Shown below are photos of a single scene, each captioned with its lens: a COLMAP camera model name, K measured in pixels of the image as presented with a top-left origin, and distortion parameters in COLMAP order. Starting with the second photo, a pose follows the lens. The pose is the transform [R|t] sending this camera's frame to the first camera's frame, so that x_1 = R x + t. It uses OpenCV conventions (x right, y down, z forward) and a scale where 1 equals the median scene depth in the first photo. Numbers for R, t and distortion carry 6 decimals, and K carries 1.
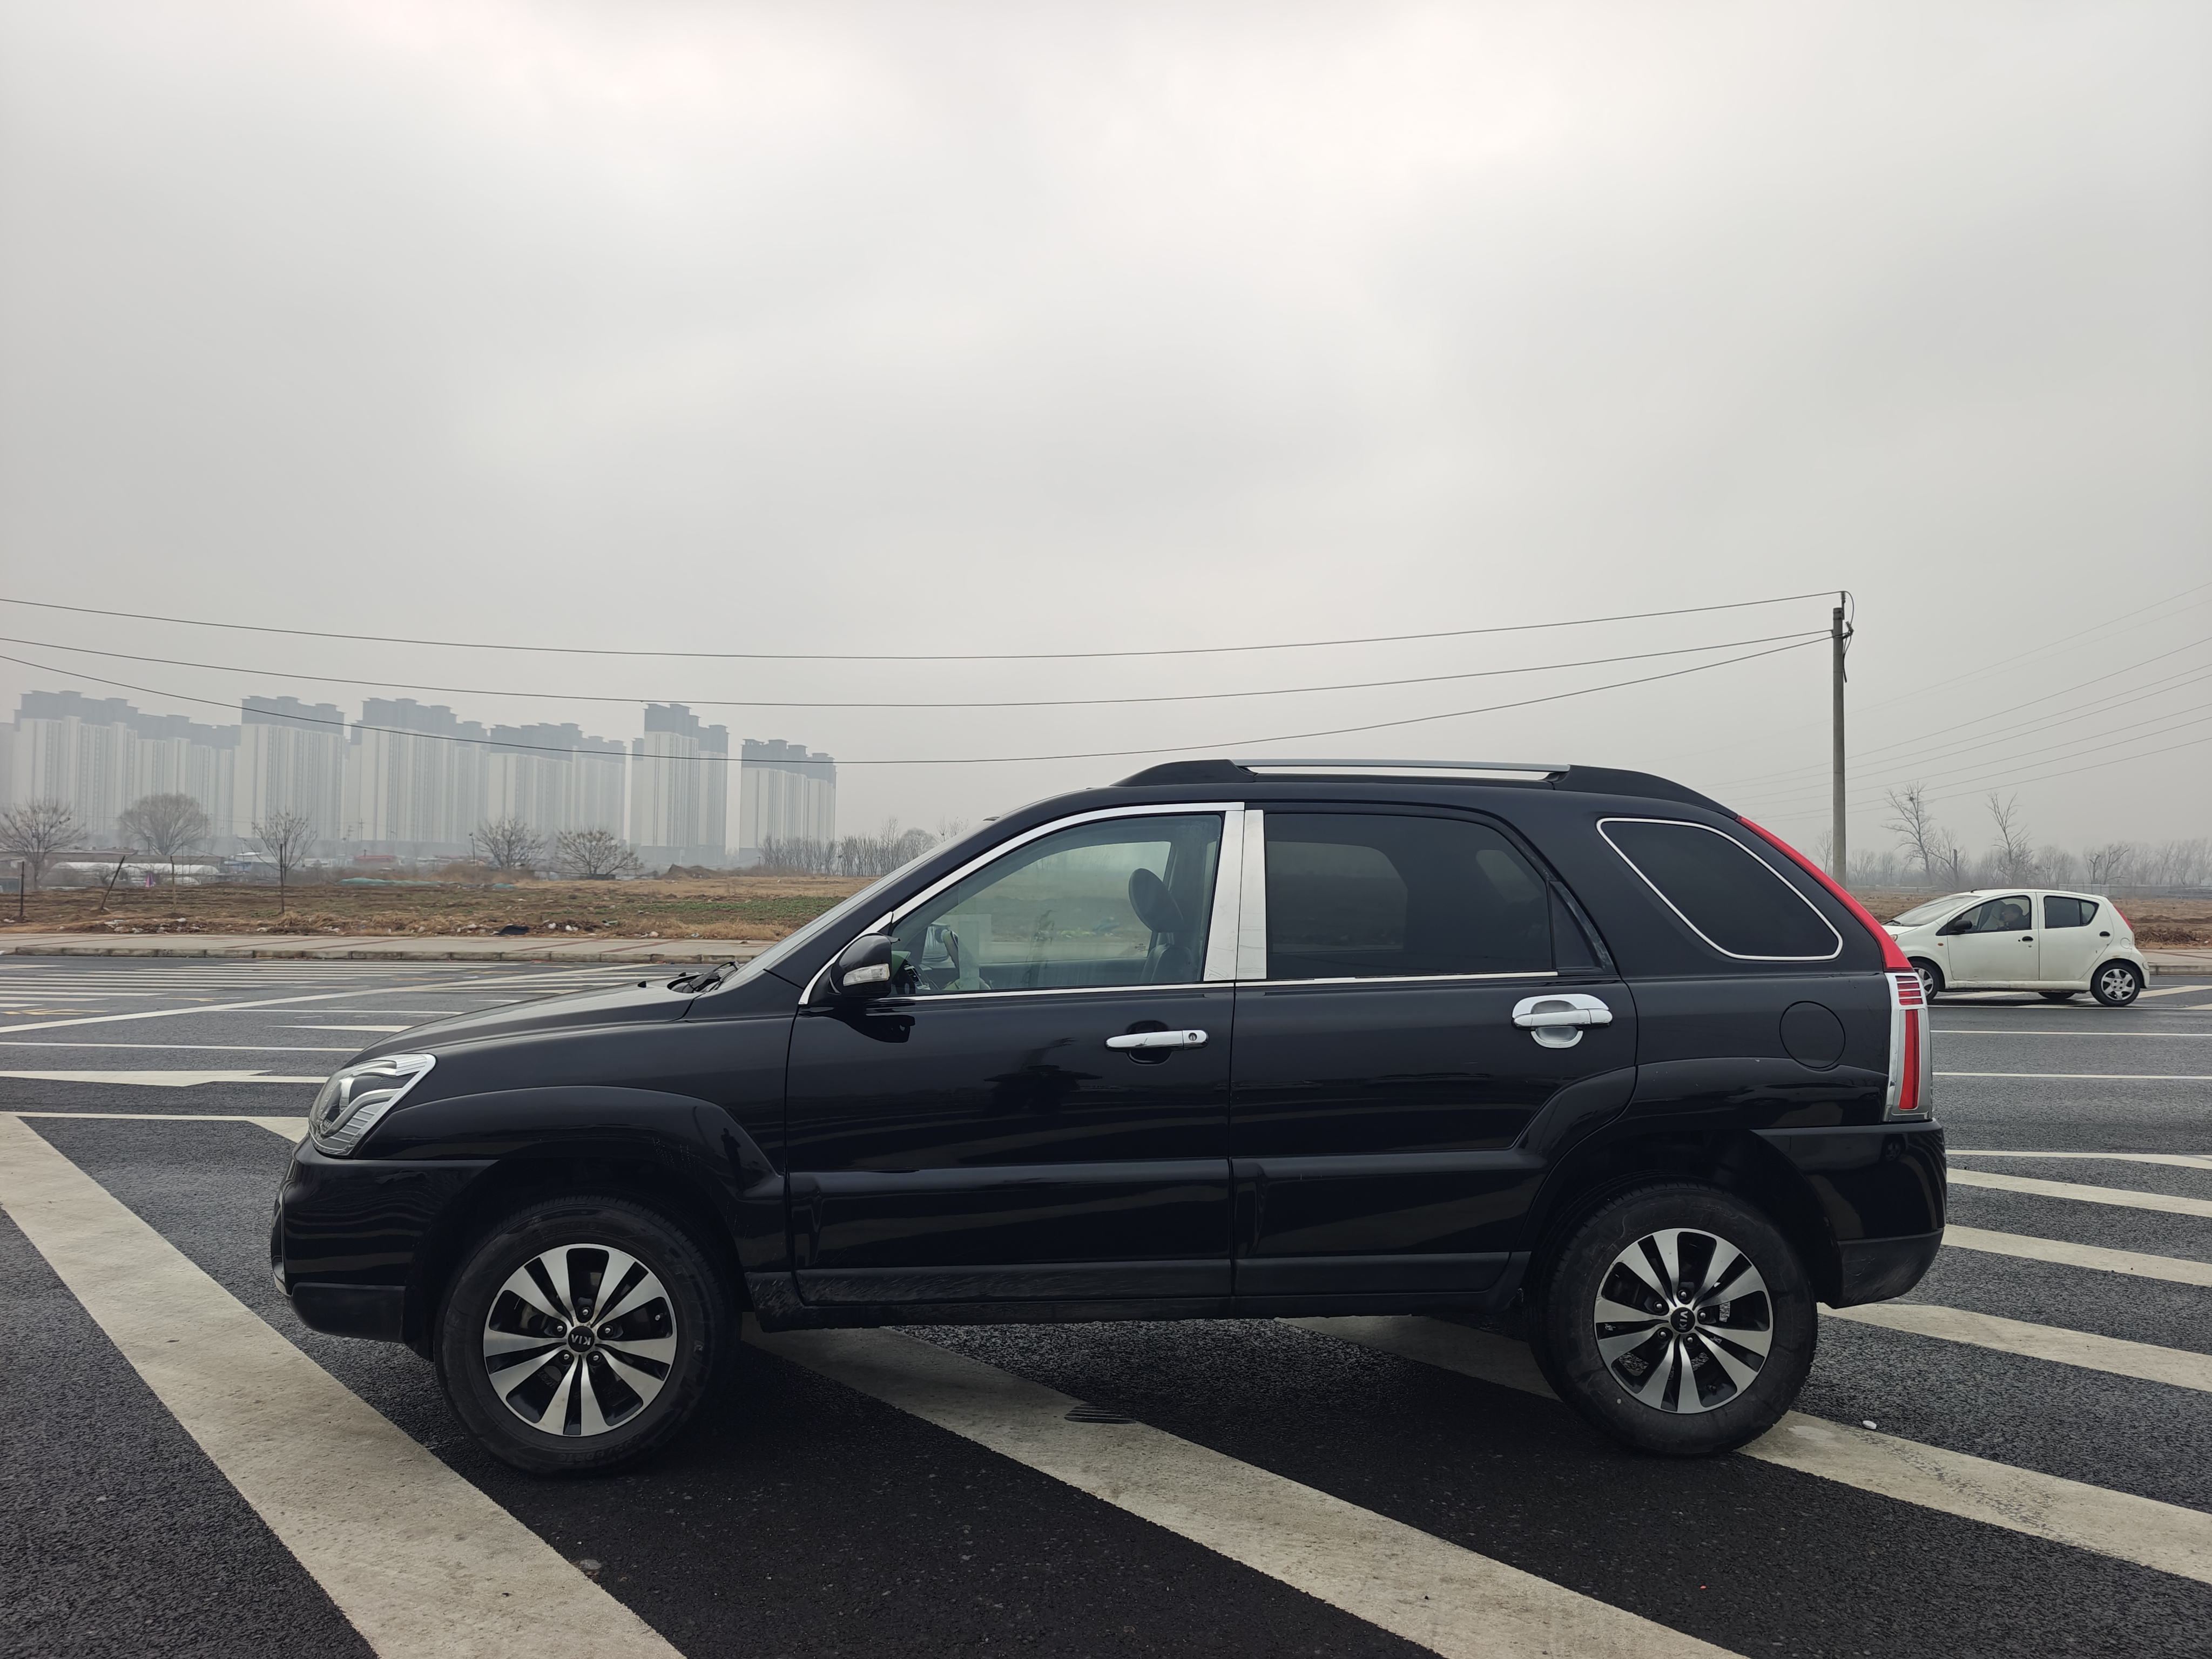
lens RADIAL K [[1532.6, 0, 1104.1], [0, 1532.6, 792.6], [0, 0, 1]] dist [0.002315, -0.001298]
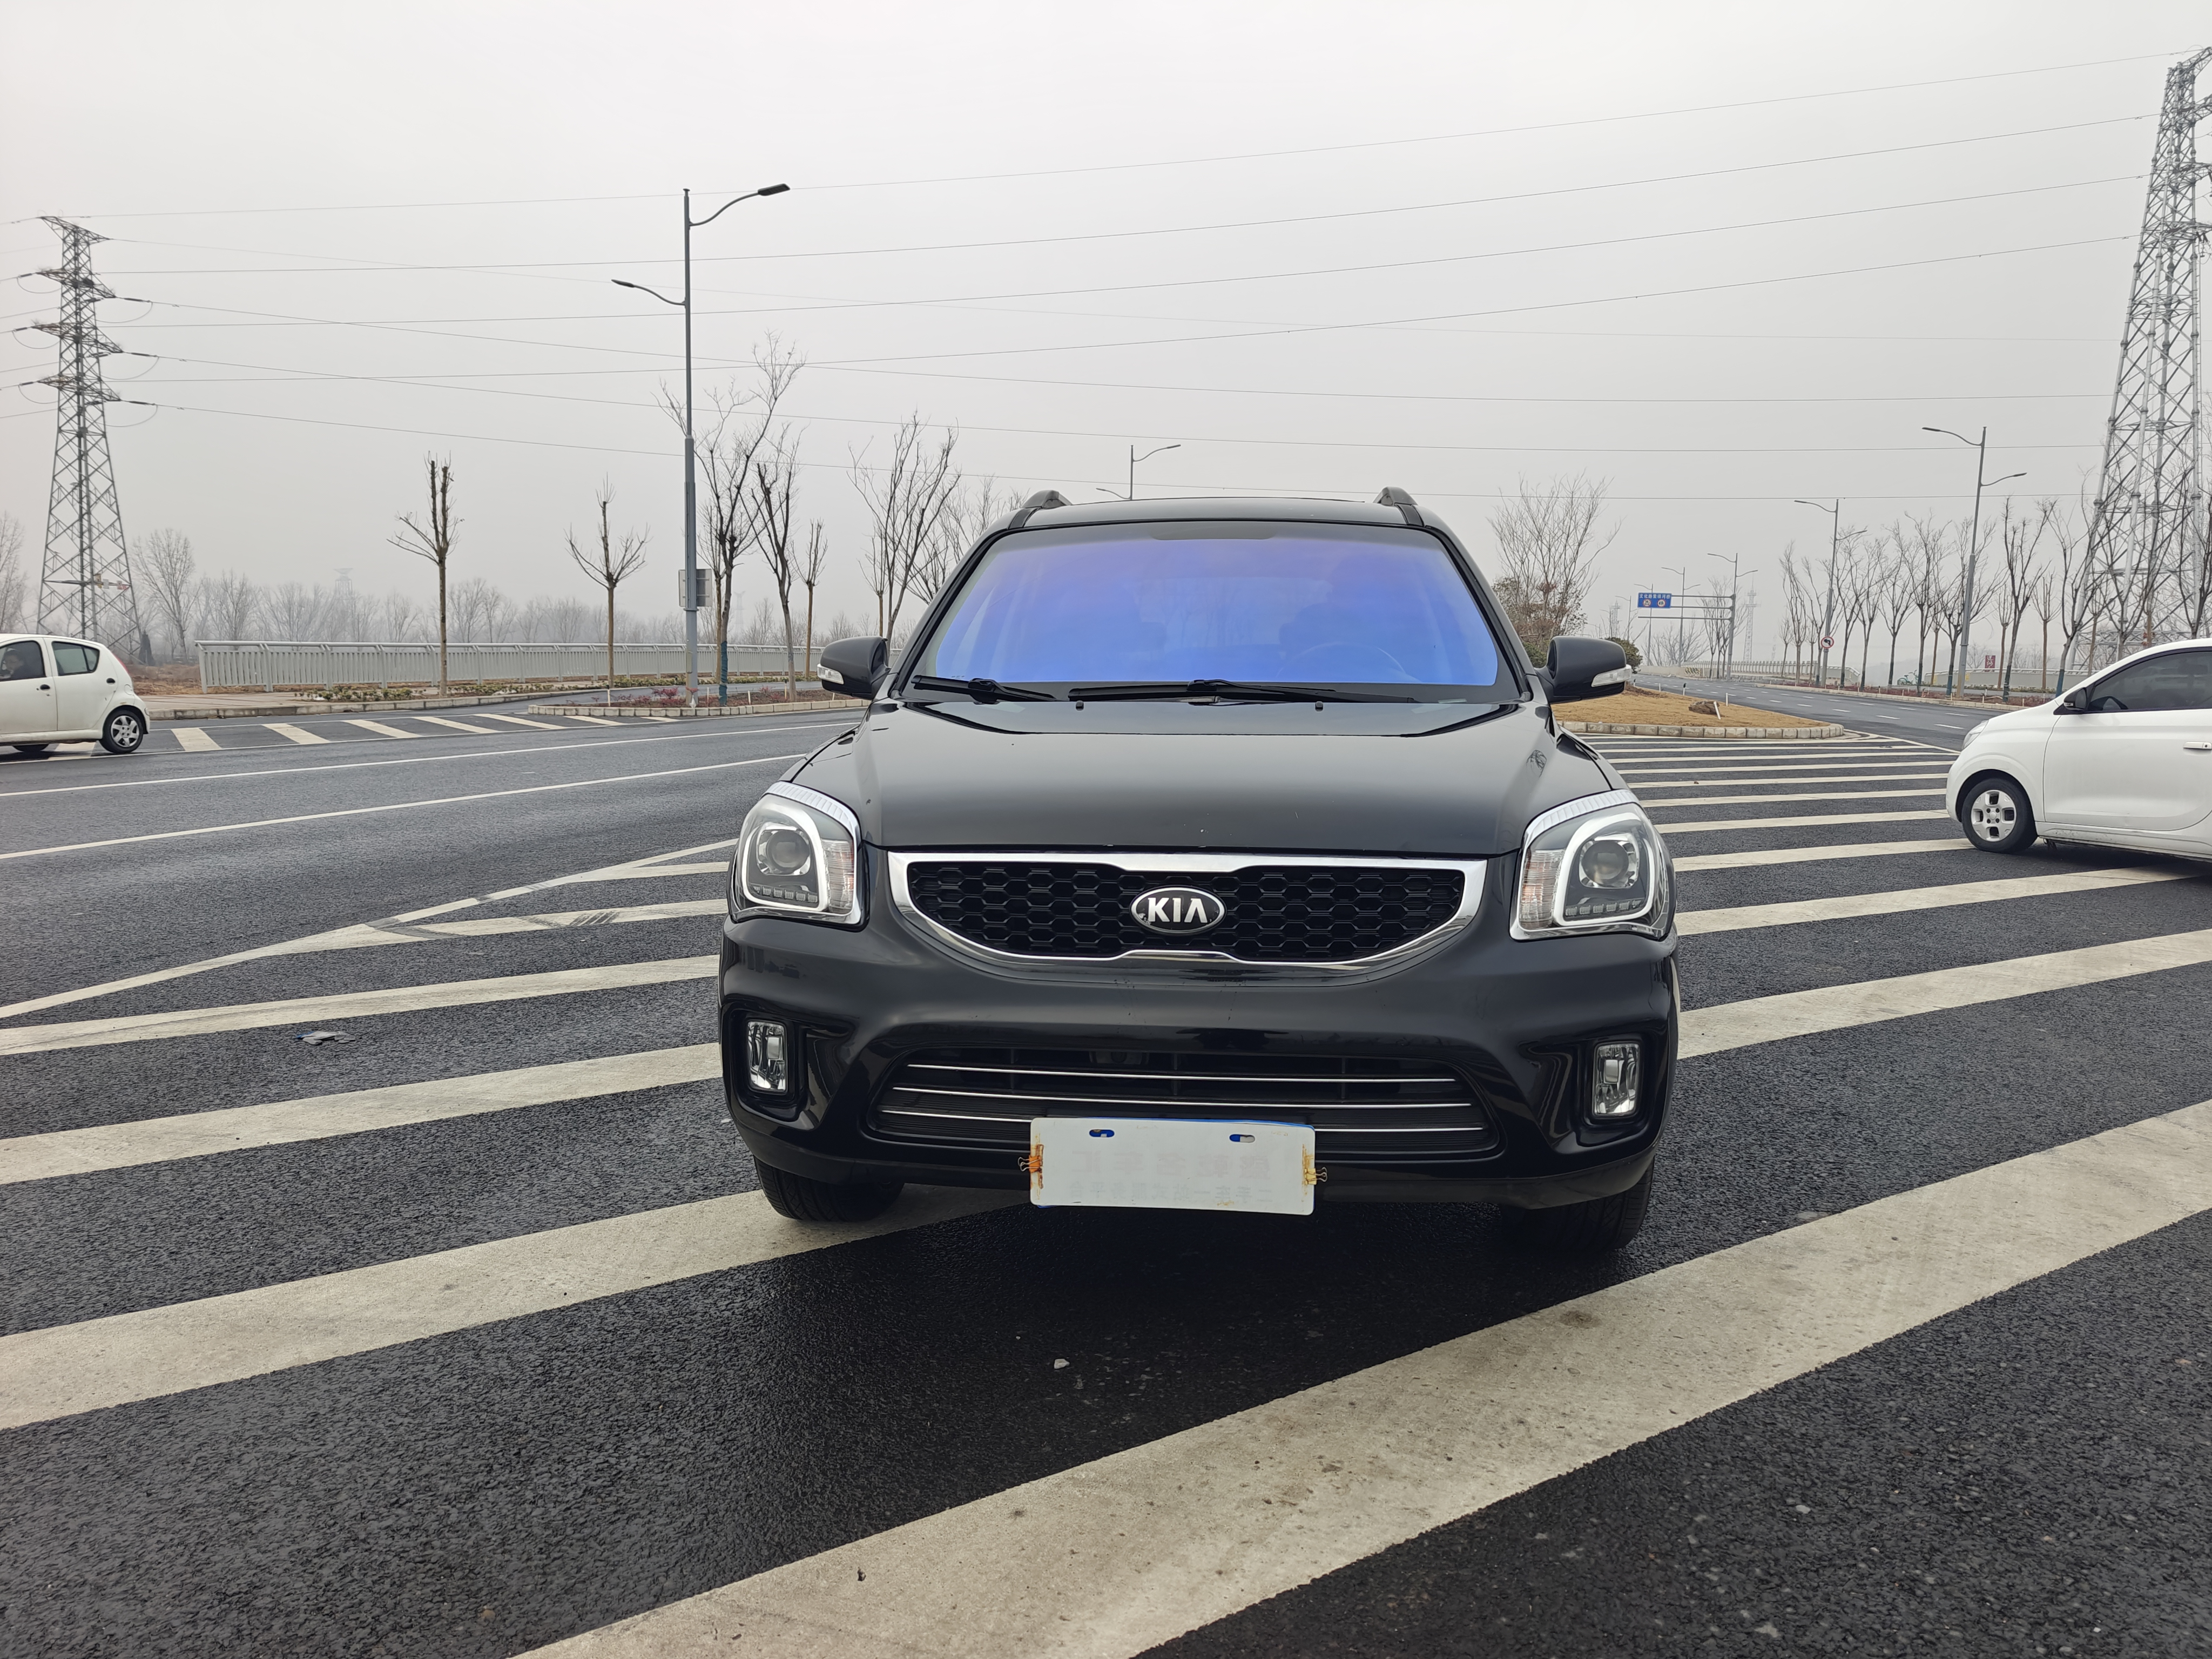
lens RADIAL K [[1530.4, 0, 1090.0], [0, 1530.4, 832.9], [0, 0, 1]] dist [0.051366, -0.064471]
pose [[0.134272, -0.107173, 0.985132, -0.991246], [-0.073177, 0.990348, 0.117715, 0.100380], [-0.988239, -0.087895, 0.125133, 0.951032]]
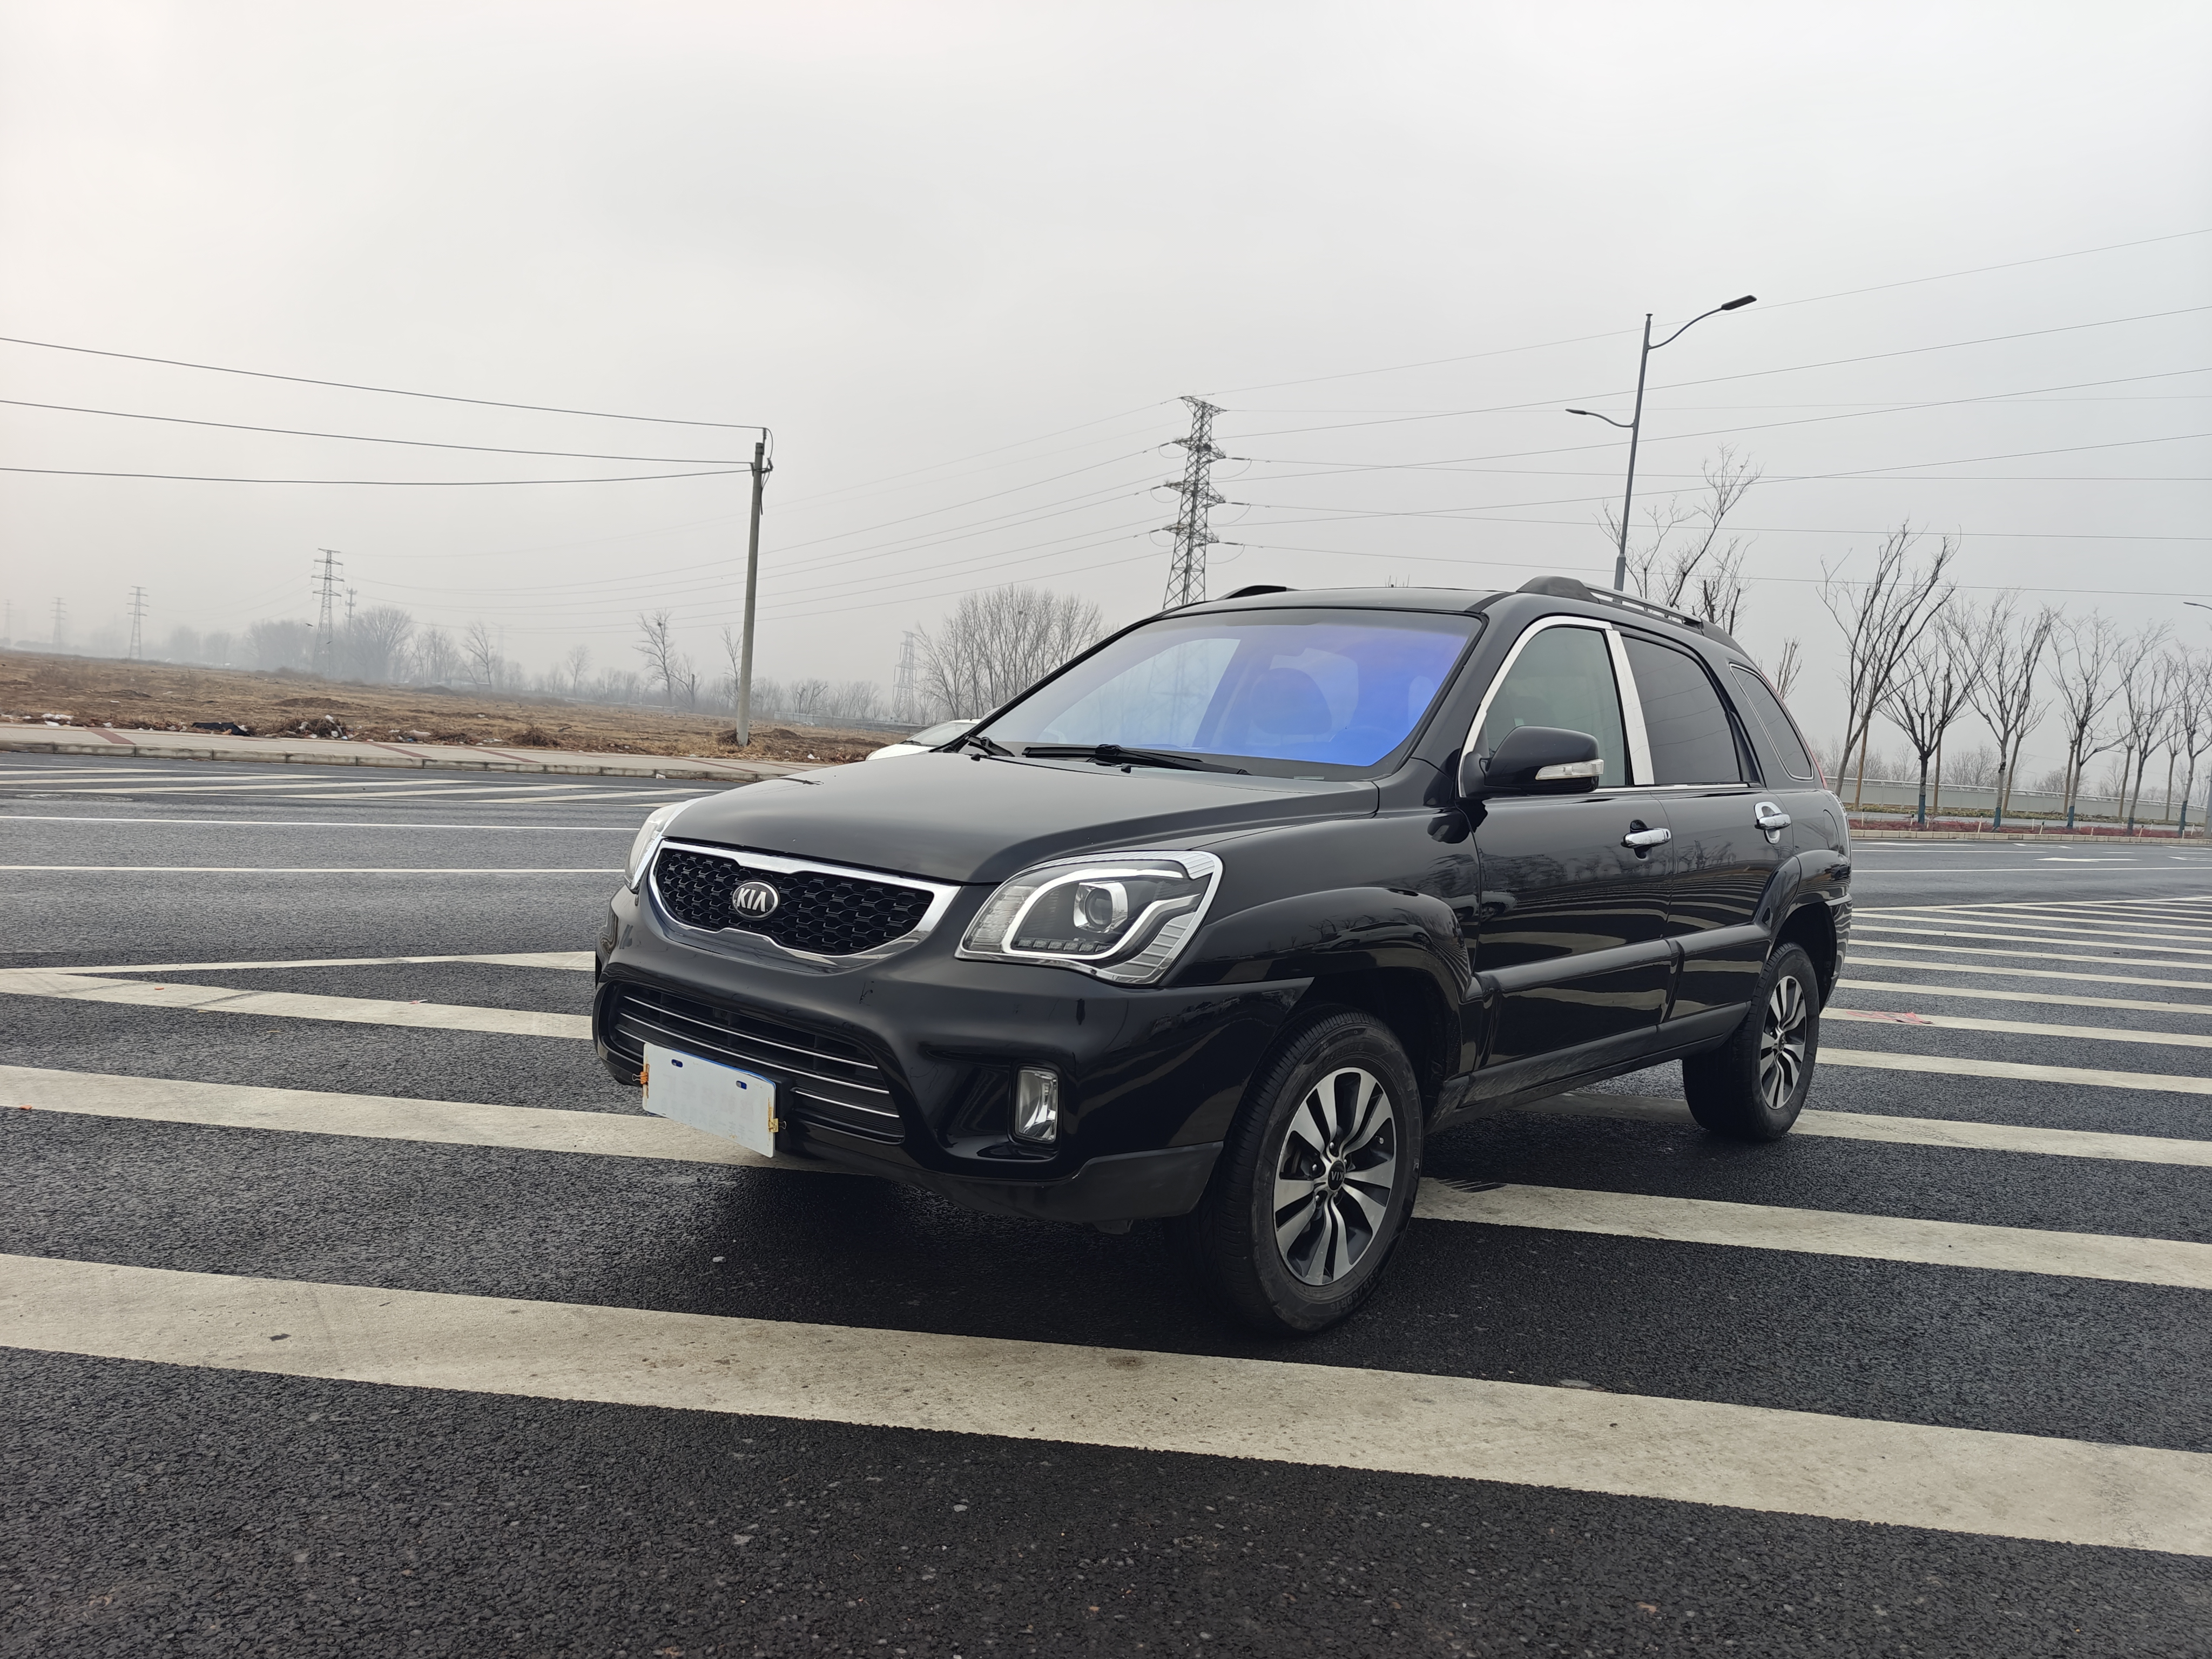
lens RADIAL K [[1530.4, 0, 1090.0], [0, 1530.4, 832.9], [0, 0, 1]] dist [0.051366, -0.064471]
pose [[0.702711, 0.006229, 0.711448, -0.836989], [-0.113658, 0.988103, 0.103611, 0.072350], [-0.702338, -0.153670, 0.695059, 0.413351]]
